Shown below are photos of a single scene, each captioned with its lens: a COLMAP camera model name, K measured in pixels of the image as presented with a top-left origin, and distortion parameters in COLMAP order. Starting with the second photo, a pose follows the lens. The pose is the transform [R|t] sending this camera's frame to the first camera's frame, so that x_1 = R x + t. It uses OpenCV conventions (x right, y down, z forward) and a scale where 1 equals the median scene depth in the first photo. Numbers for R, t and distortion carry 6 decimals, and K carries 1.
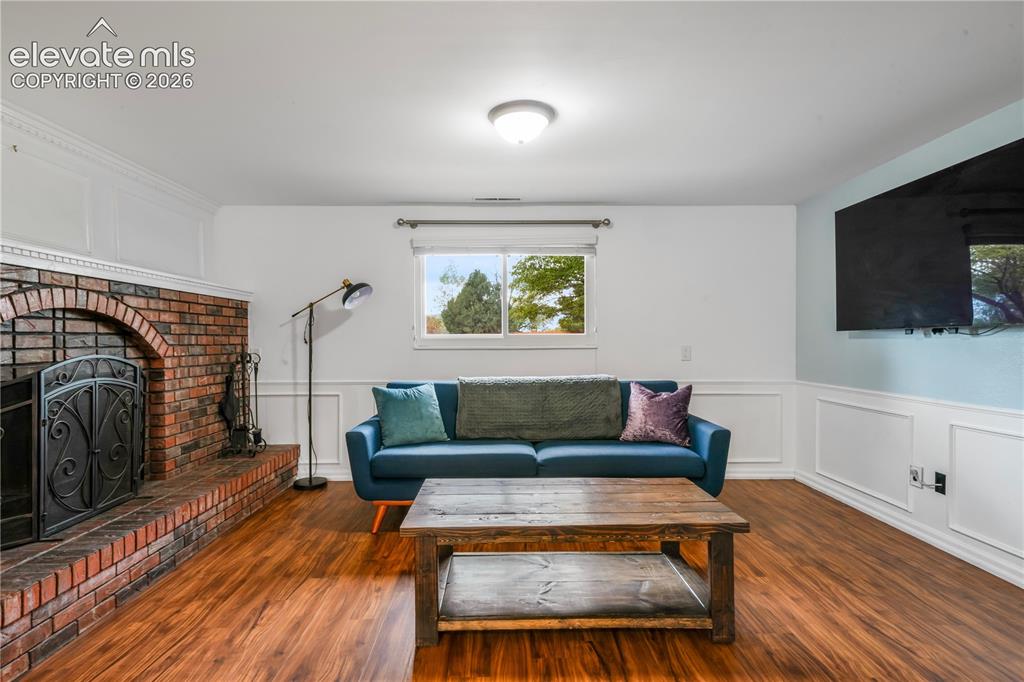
lens RADIAL K [[523.2, 0, 507.6], [0, 523.2, 354.6], [0, 0, 1]] dist [0.024388, -0.000777]
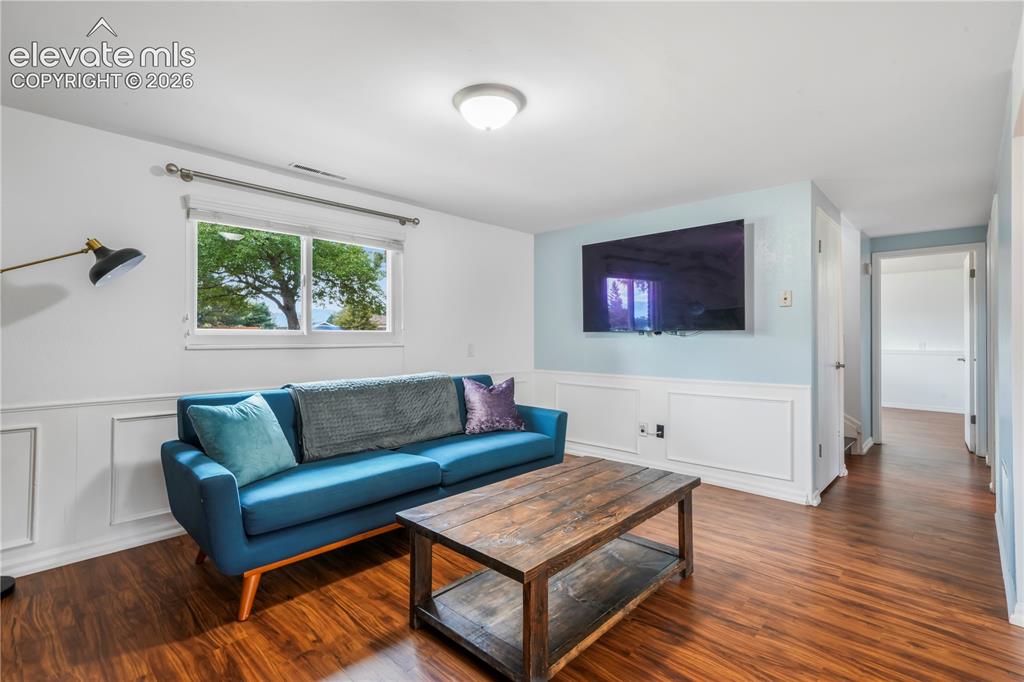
lens RADIAL K [[481.0, 0, 507.5], [0, 481.0, 336.2], [0, 0, 1]] dist [0.014752, -0.000031]
pose [[0.698758, 0.007144, 0.715322, -0.451260], [0.015492, 0.999565, -0.025116, -0.006109], [-0.715190, 0.028632, 0.698343, 0.296163]]
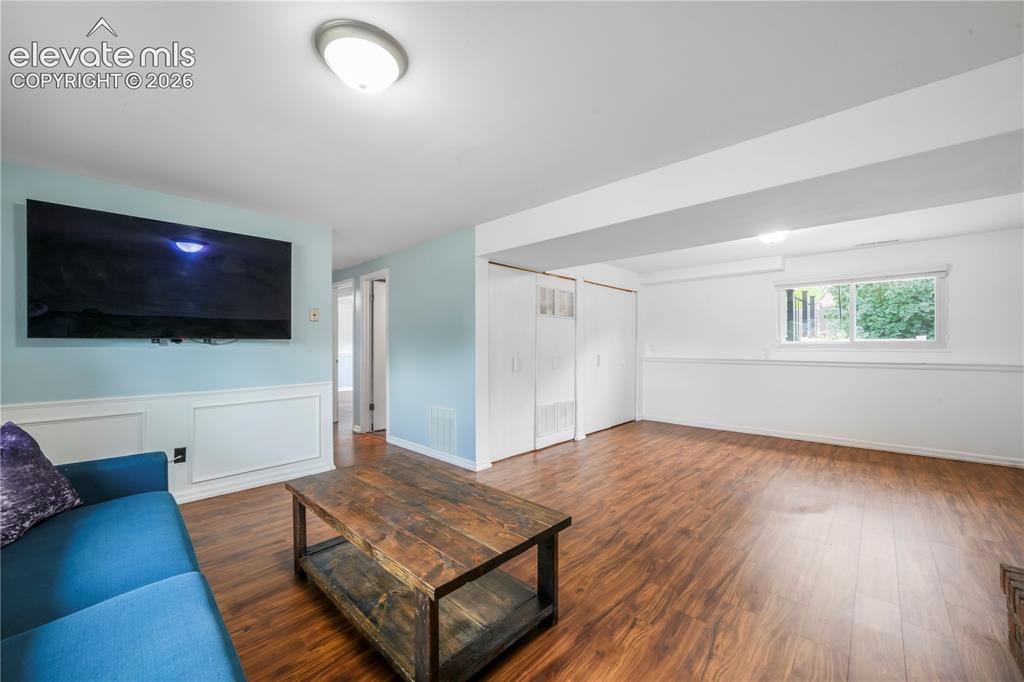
lens RADIAL K [[394.1, 0, 508.4], [0, 394.1, 346.8], [0, 0, 1]] dist [-0.001959, -0.000114]
pose [[-0.711613, 0.004288, 0.702558, -0.415302], [0.024654, 0.999518, 0.018871, -0.024916], [-0.702139, 0.030750, -0.711376, 0.999783]]
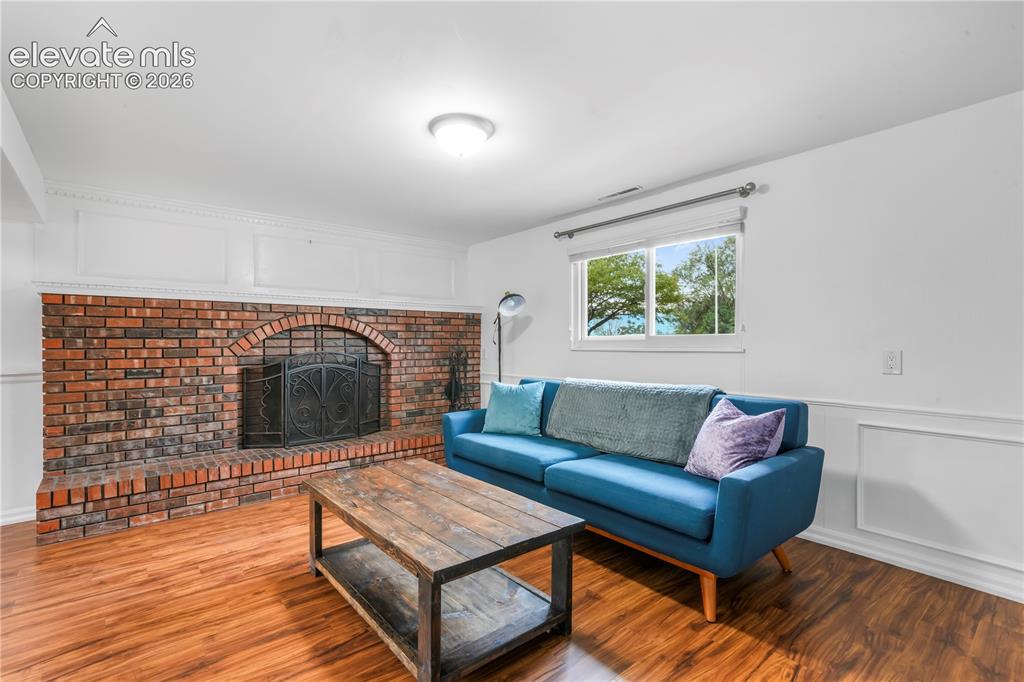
lens RADIAL K [[474.3, 0, 508.9], [0, 474.3, 349.5], [0, 0, 1]] dist [0.014791, 0.000797]
pose [[0.627536, 0.012018, -0.778495, 0.657278], [-0.019661, 0.999807, -0.000415, -0.011559], [0.778339, 0.015566, 0.627651, 0.380344]]
